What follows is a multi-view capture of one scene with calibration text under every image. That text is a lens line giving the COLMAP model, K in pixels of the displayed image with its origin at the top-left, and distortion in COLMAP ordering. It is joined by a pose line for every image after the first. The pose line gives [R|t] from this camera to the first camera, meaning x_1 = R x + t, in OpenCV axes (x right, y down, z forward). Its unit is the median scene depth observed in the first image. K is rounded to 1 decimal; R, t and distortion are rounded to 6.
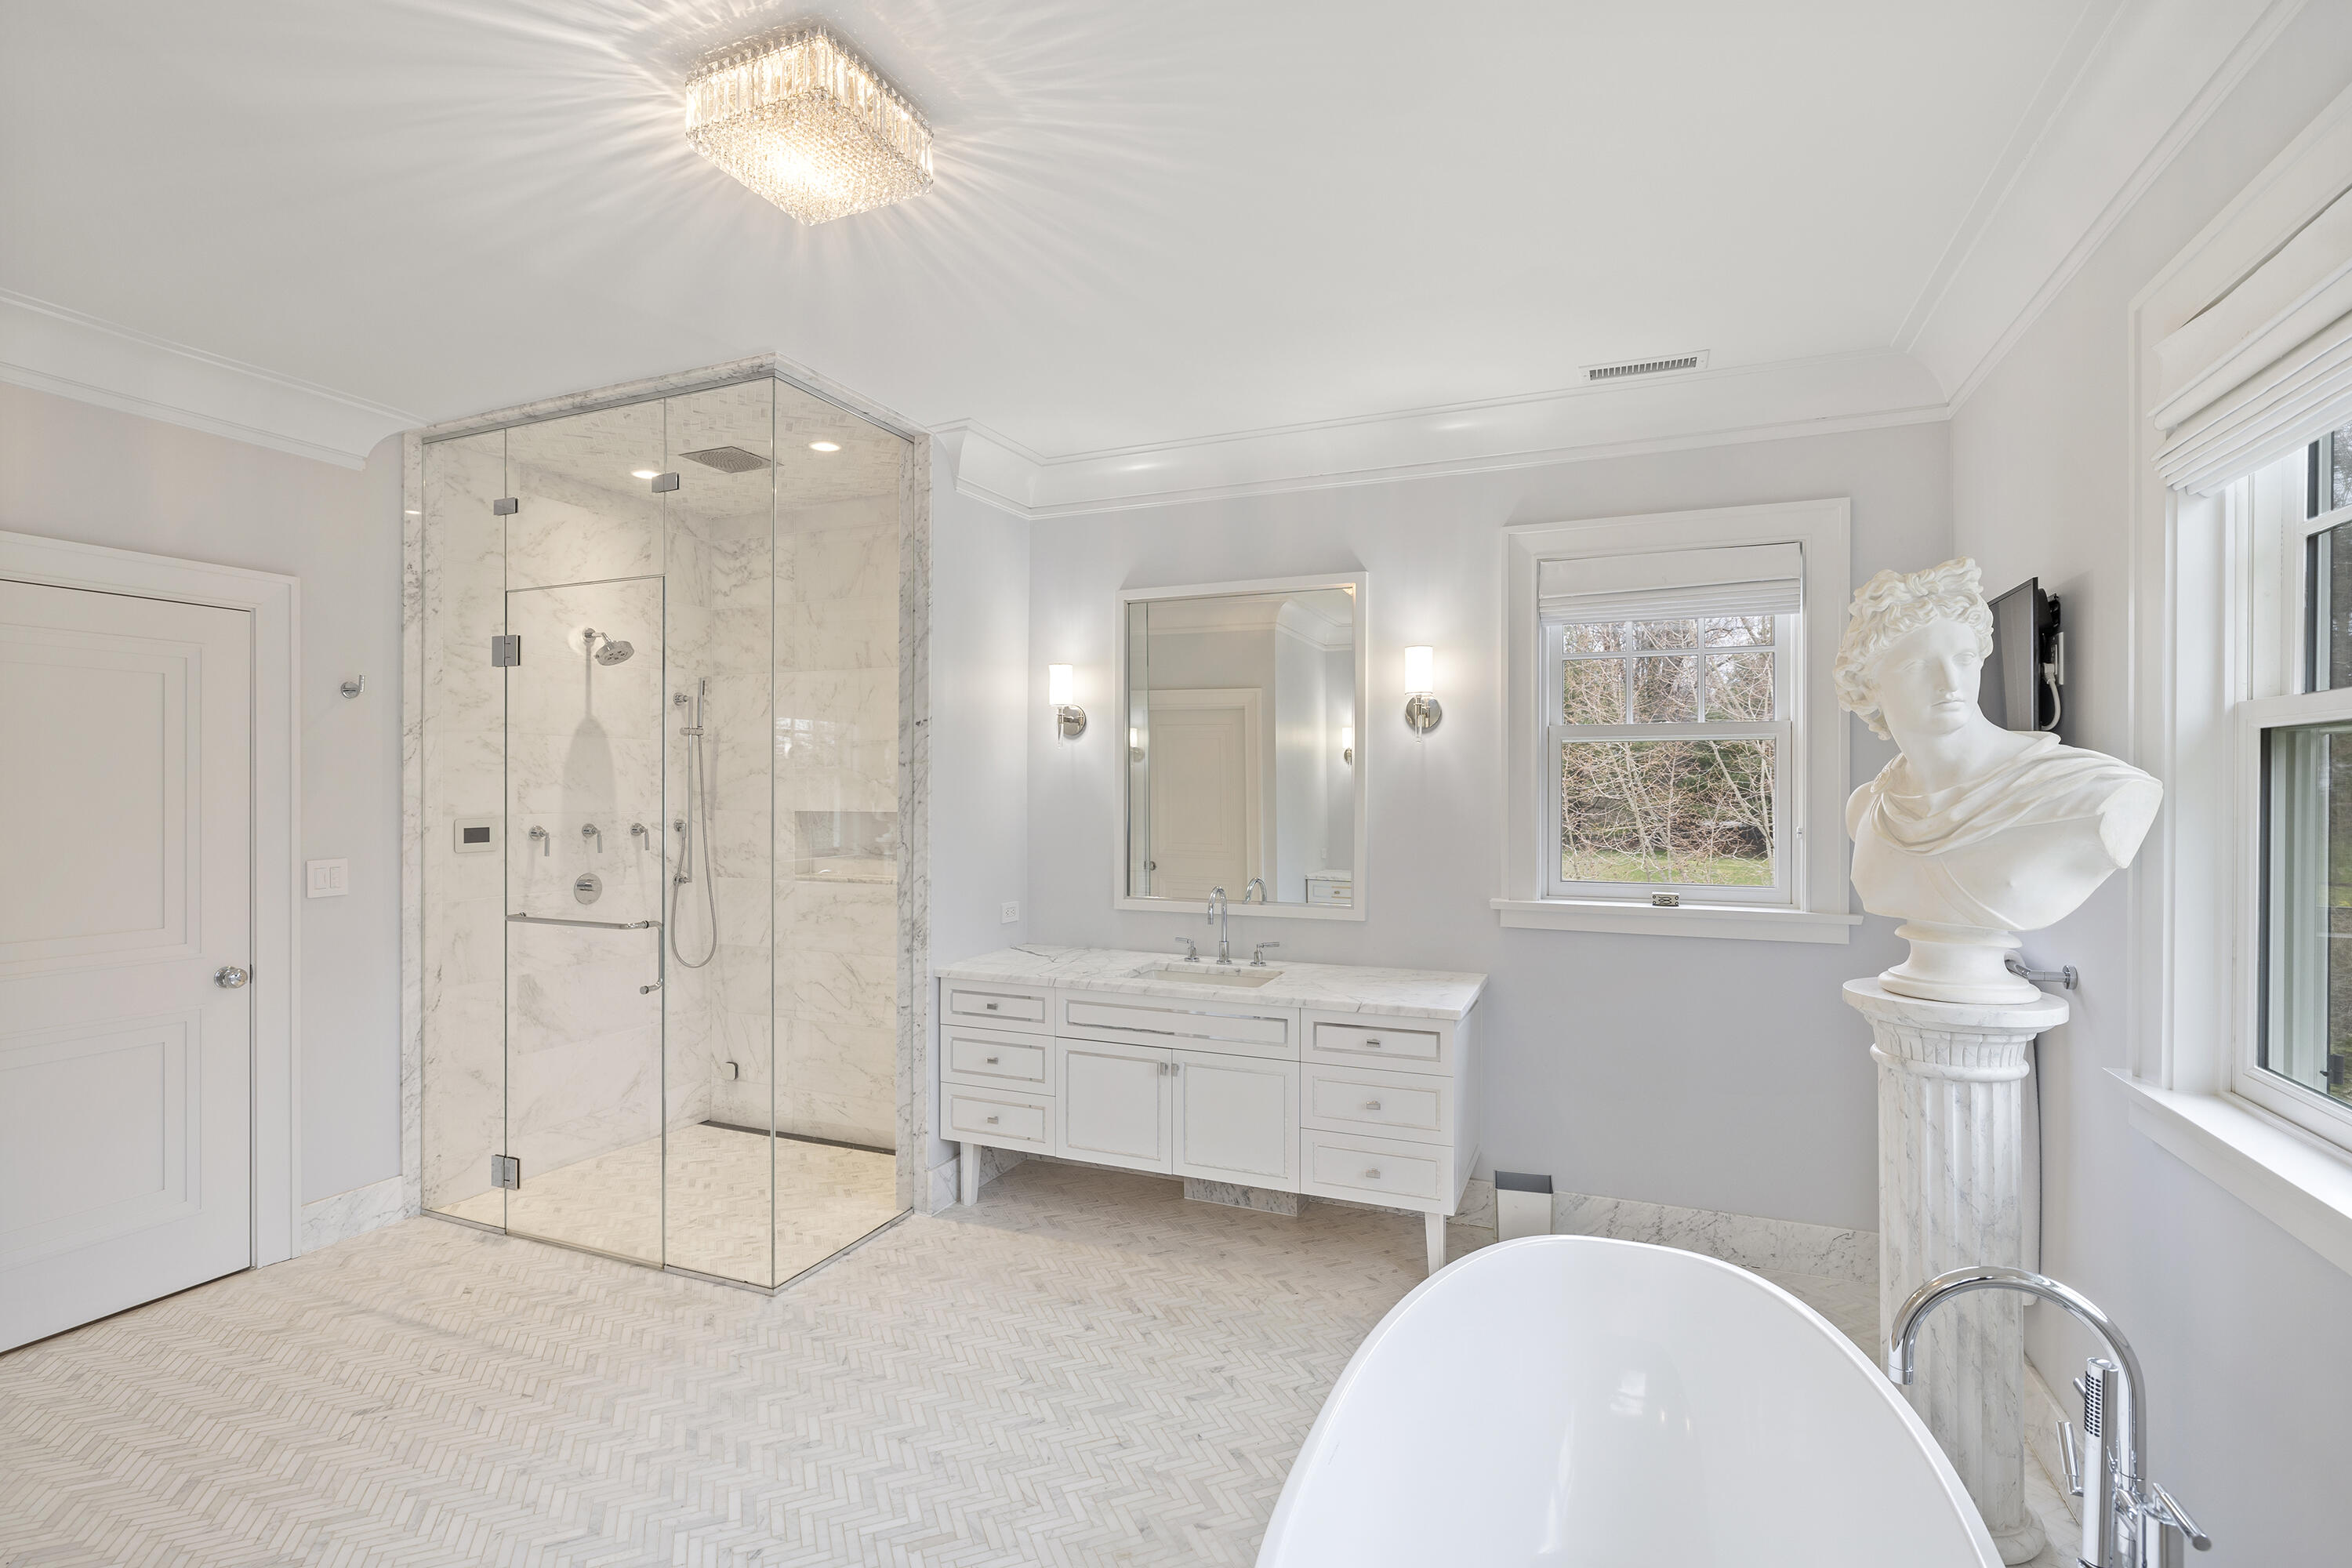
lens RADIAL K [[1108.9, 0, 1172.9], [0, 1108.9, 790.2], [0, 0, 1]] dist [0.001588, 0.000123]
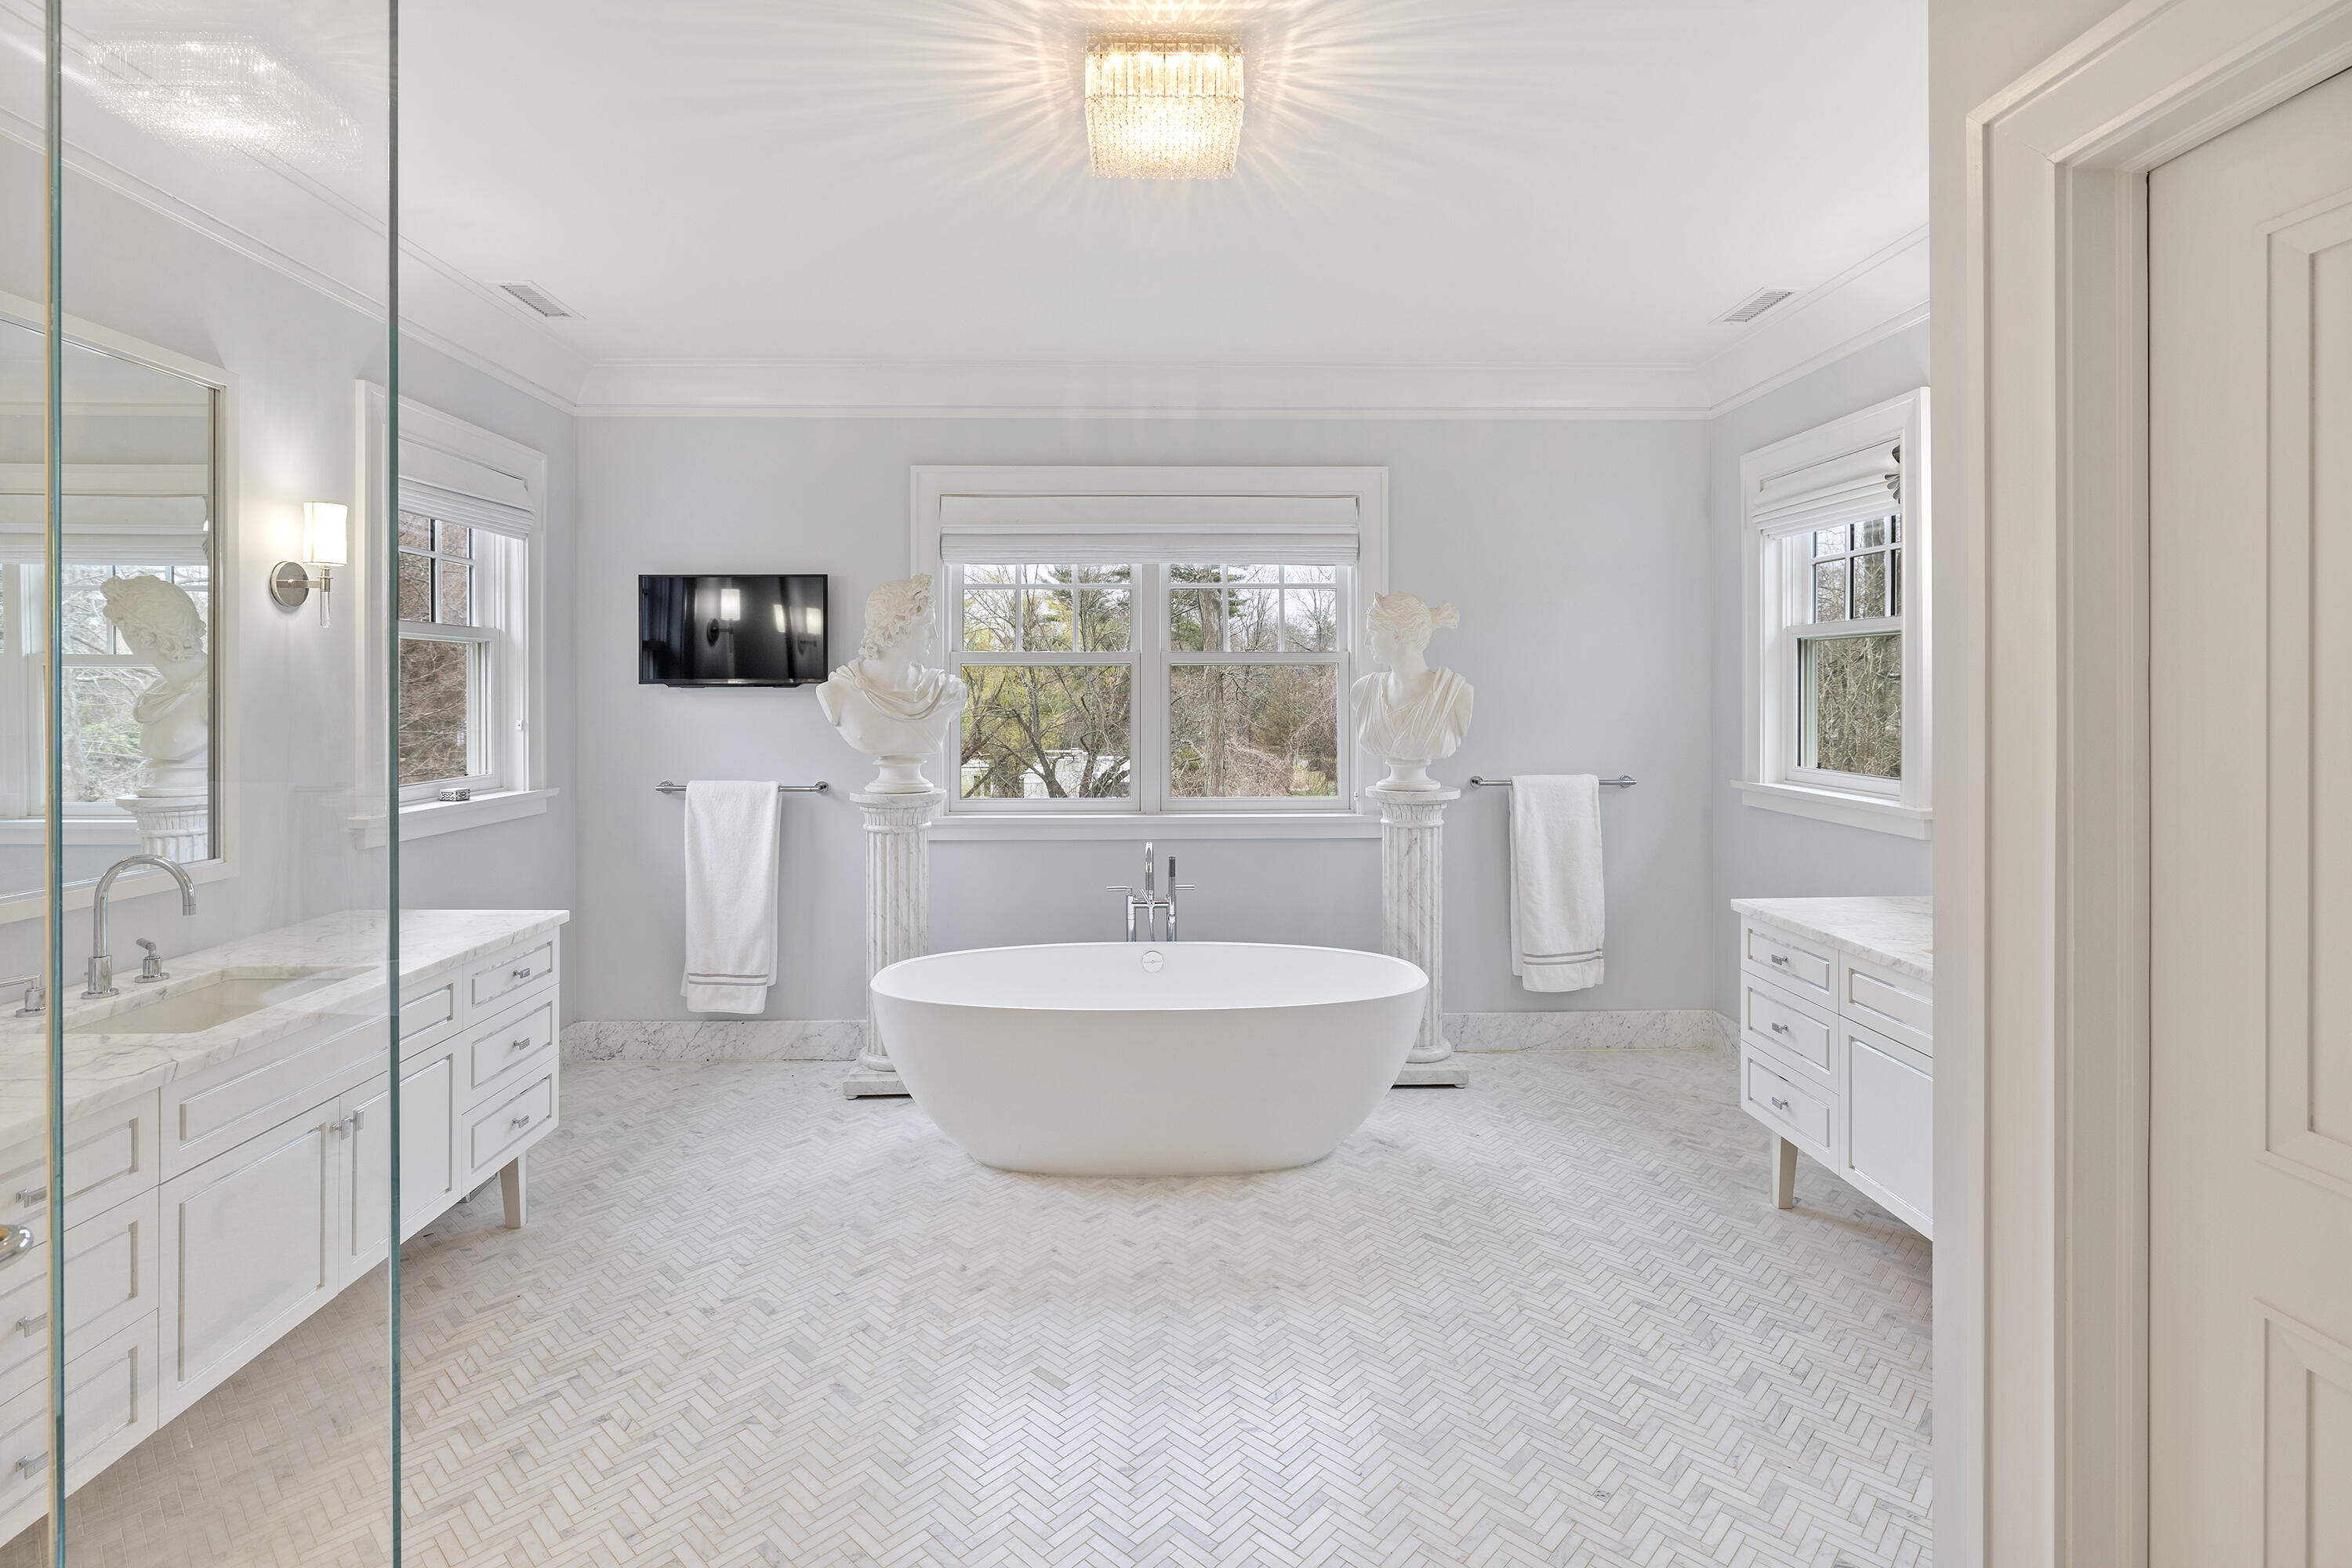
lens RADIAL K [[1108.9, 0, 1174.3], [0, 1108.9, 695.9], [0, 0, 1]] dist [0.001588, 0.000123]
pose [[-0.419947, 0.000666, 0.907548, -0.987511], [0.002747, 0.999996, 0.000538, 0.010022], [-0.907544, 0.002719, -0.419948, 1.060258]]
